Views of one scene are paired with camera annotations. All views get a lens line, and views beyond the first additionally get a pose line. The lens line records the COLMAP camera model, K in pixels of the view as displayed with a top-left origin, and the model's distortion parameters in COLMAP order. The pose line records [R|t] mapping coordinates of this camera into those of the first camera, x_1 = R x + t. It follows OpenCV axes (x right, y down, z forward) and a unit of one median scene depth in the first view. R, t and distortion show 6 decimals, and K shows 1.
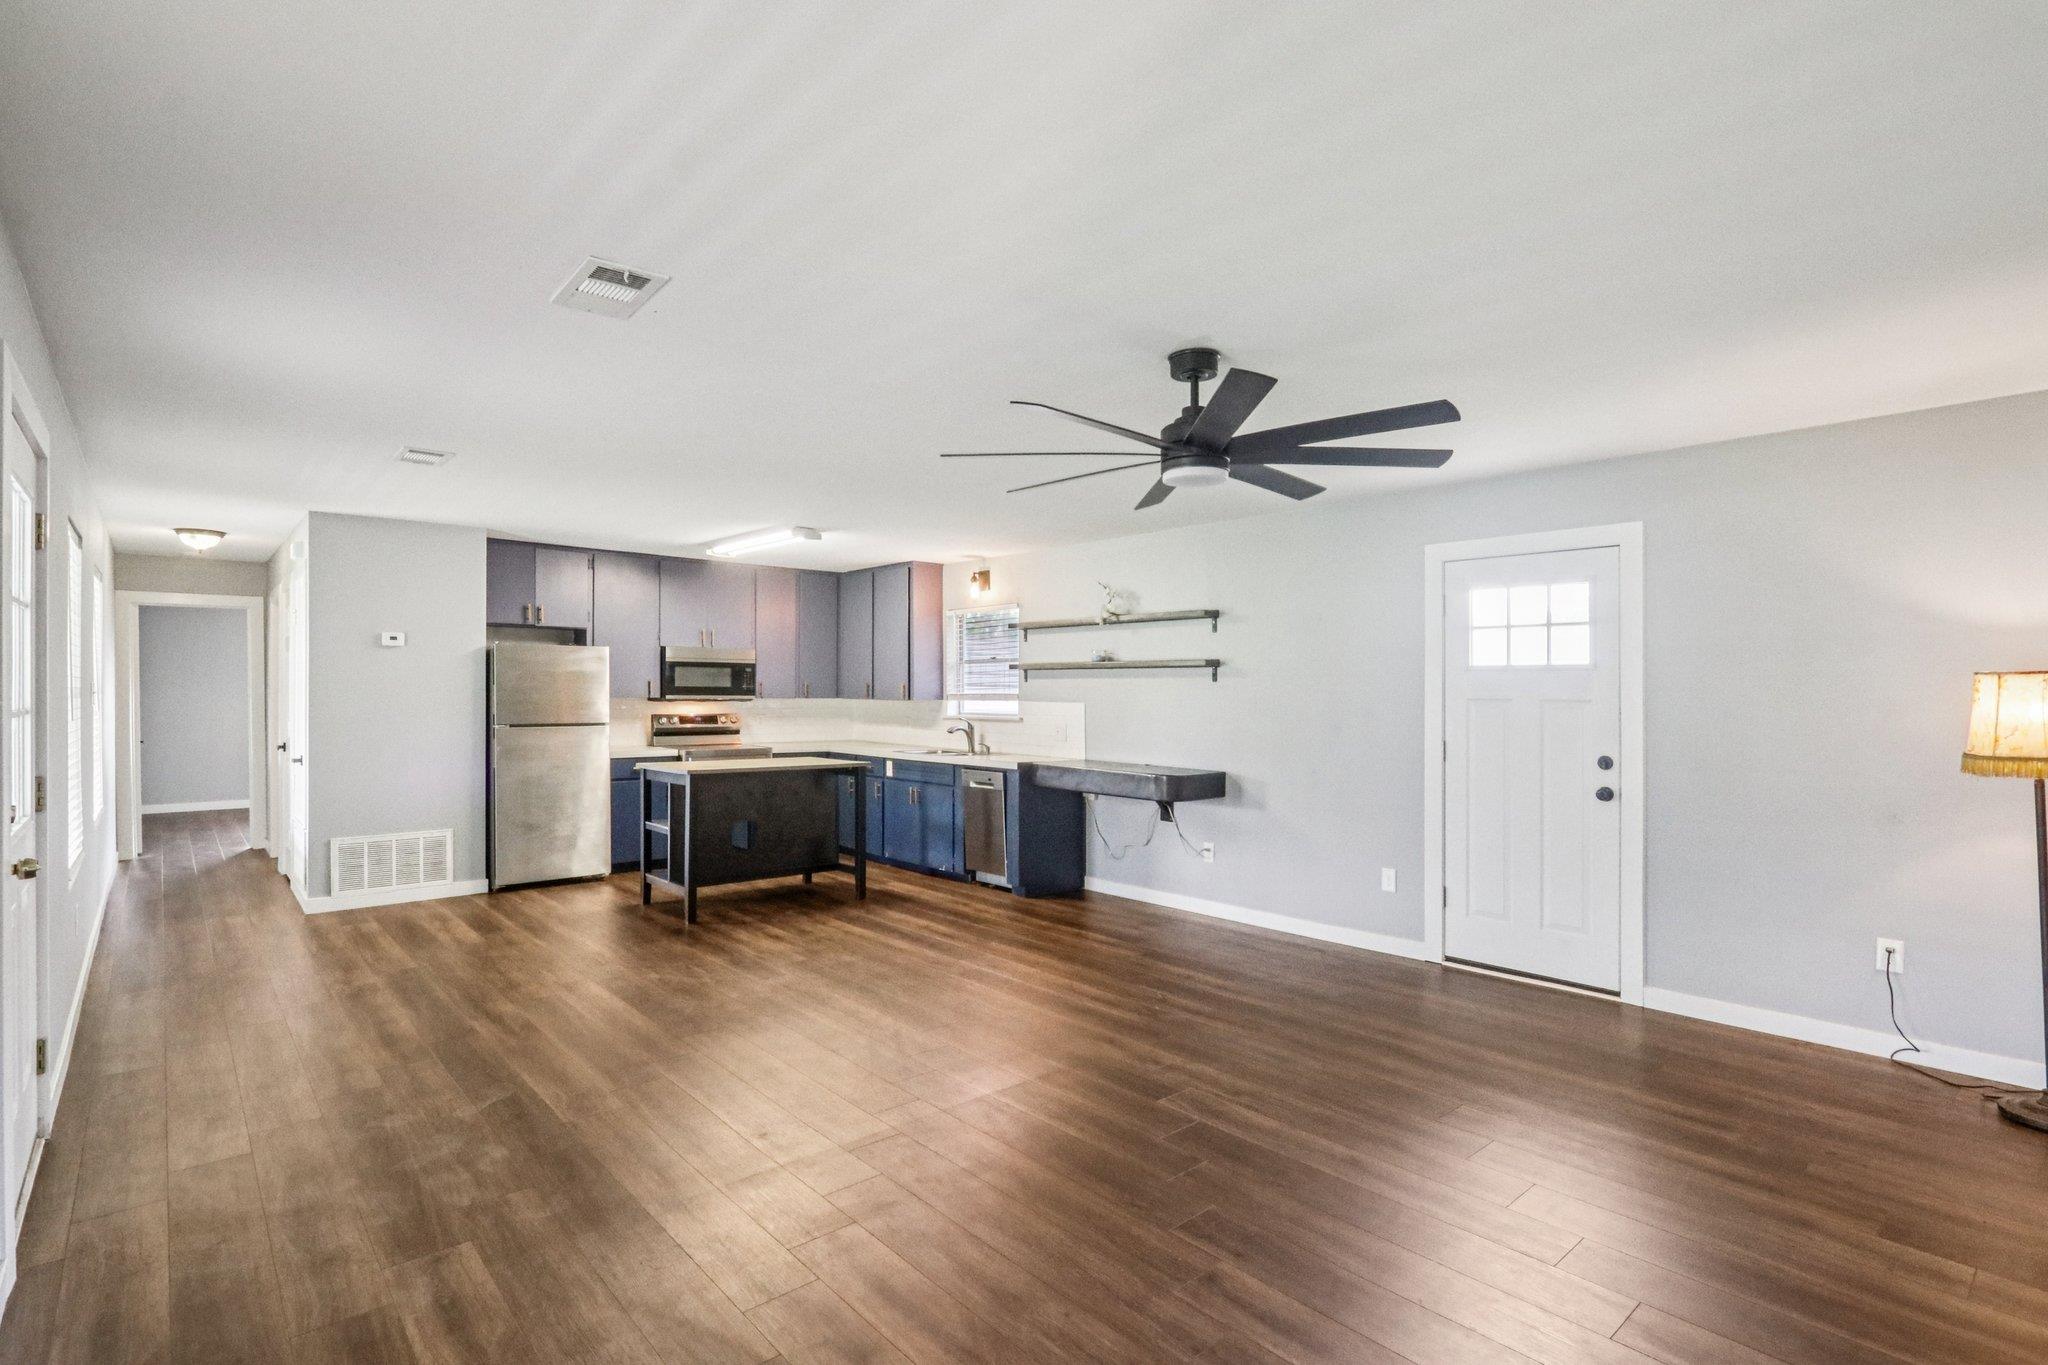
lens RADIAL K [[987.3, 0, 1024.0], [0, 987.3, 682.5], [0, 0, 1]] dist [-0.014315, 0.000106]
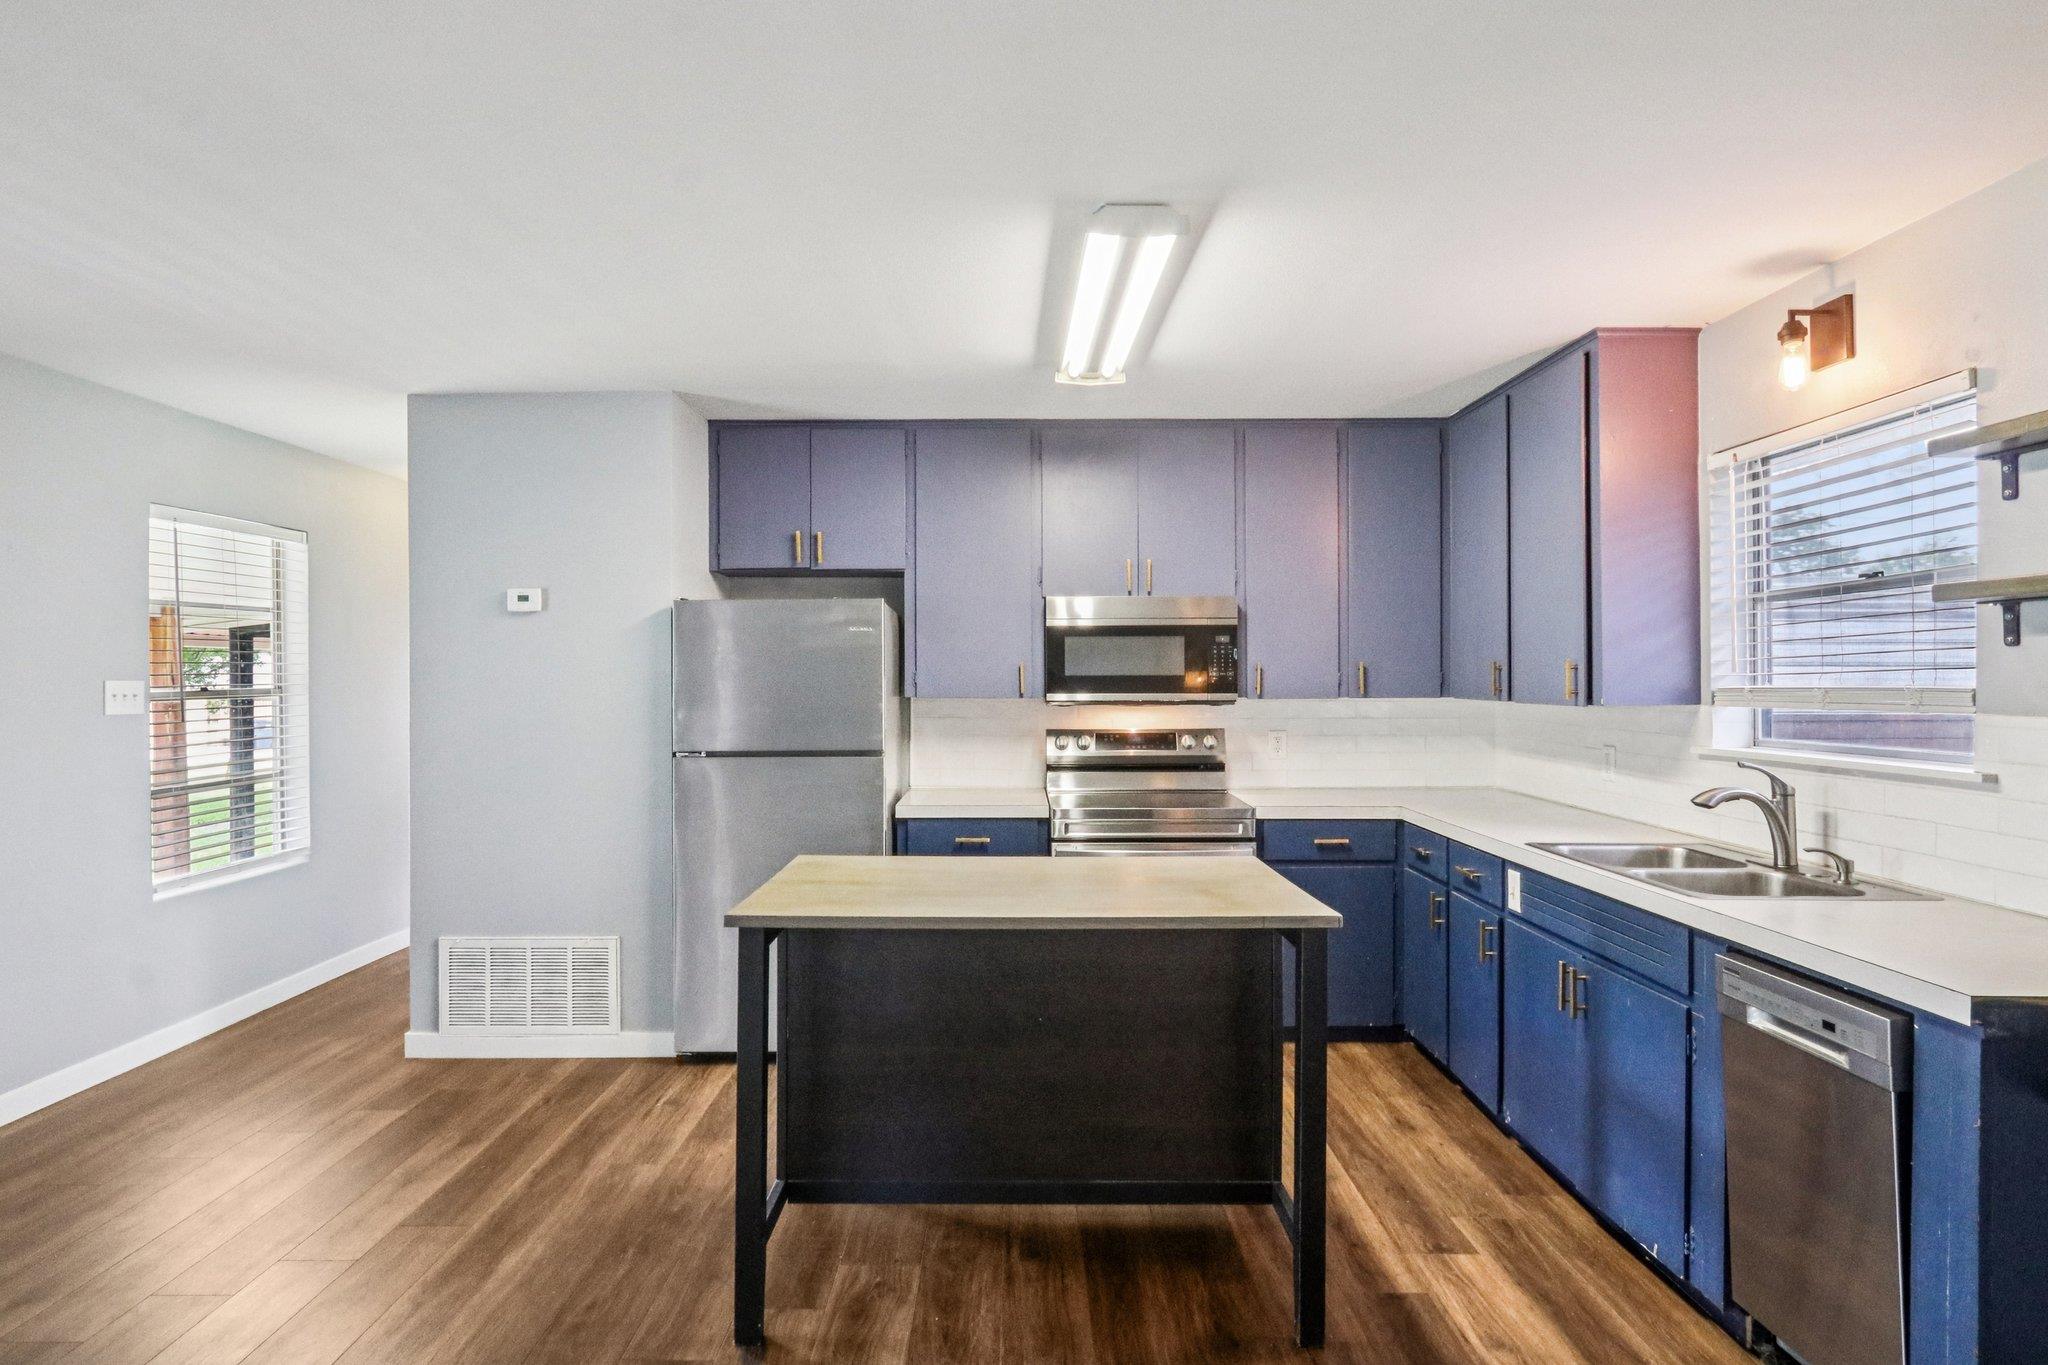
lens RADIAL K [[1063.0, 0, 1024.0], [0, 1063.0, 682.5], [0, 0, 1]] dist [0.000962, -0.008470]
pose [[0.735759, -0.007338, -0.677204, -0.001153], [0.014092, 0.999891, 0.004475, 0.004650], [0.677097, -0.012836, 0.735782, 0.579576]]
